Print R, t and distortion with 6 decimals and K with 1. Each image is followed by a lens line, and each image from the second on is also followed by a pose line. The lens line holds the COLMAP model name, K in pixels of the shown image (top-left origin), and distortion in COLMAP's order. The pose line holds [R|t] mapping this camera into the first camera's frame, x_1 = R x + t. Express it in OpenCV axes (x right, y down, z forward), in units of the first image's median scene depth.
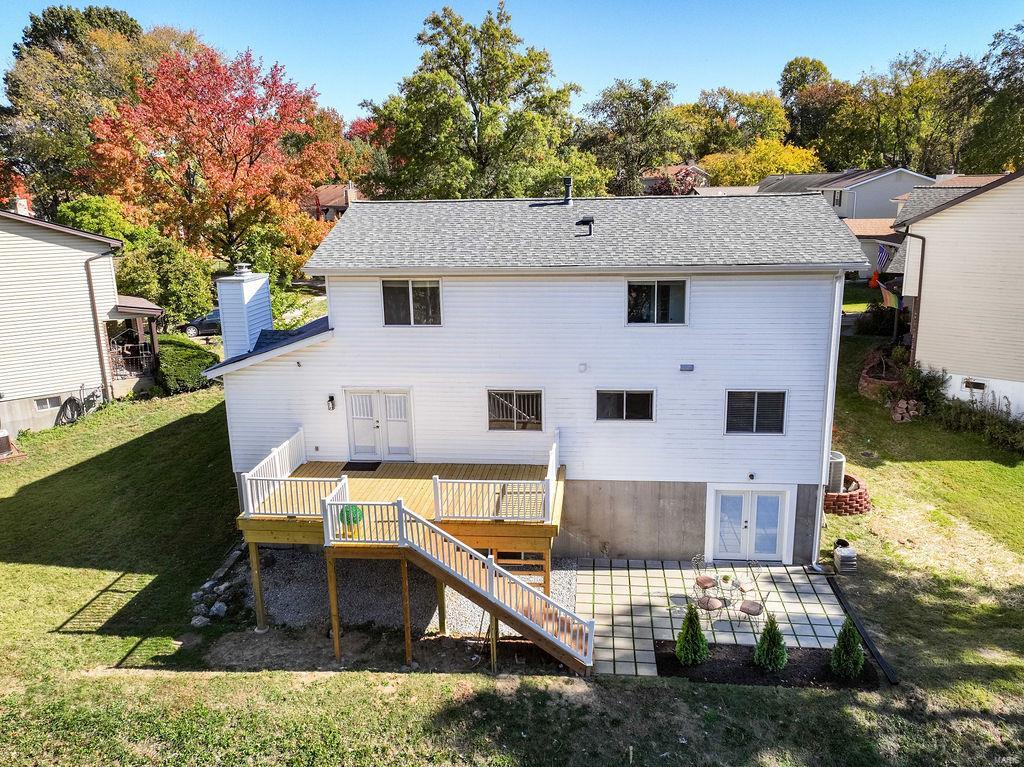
lens RADIAL K [[778.8, 0, 518.7], [0, 778.8, 379.3], [0, 0, 1]] dist [0.001403, 0.009928]
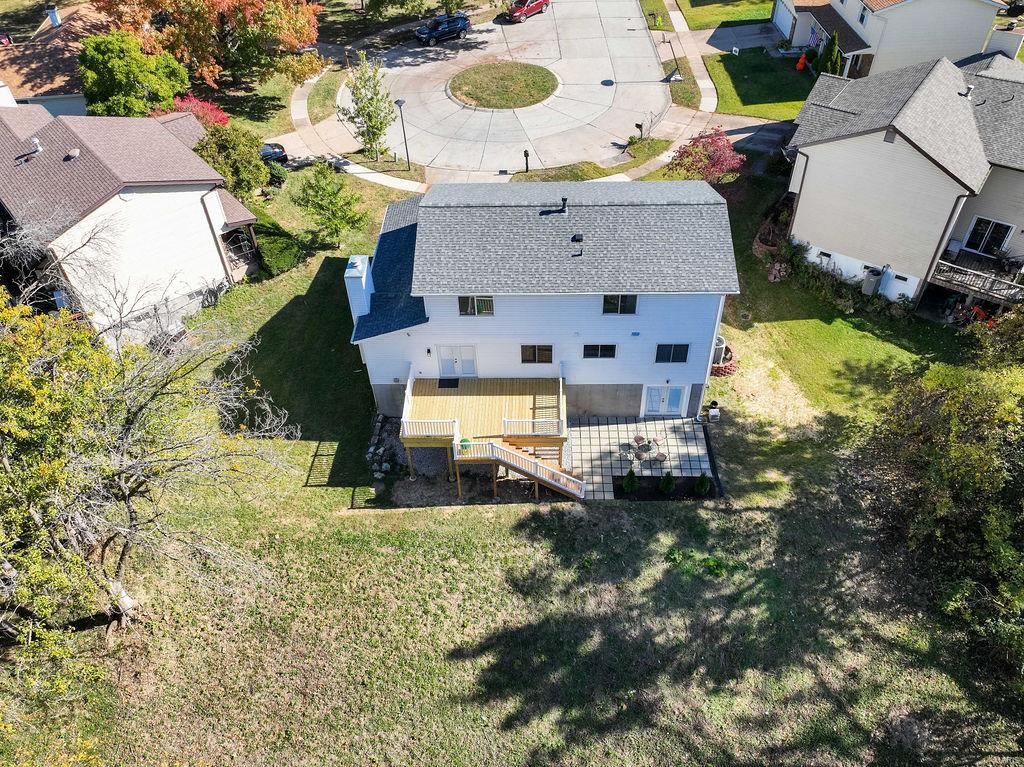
lens RADIAL K [[778.8, 0, 522.6], [0, 778.8, 382.2], [0, 0, 1]] dist [0.001403, 0.009928]
pose [[0.996414, -0.057833, 0.061758, -0.150769], [0.020050, 0.870525, 0.491716, -0.777930], [-0.082200, -0.488714, 0.868563, -0.552417]]
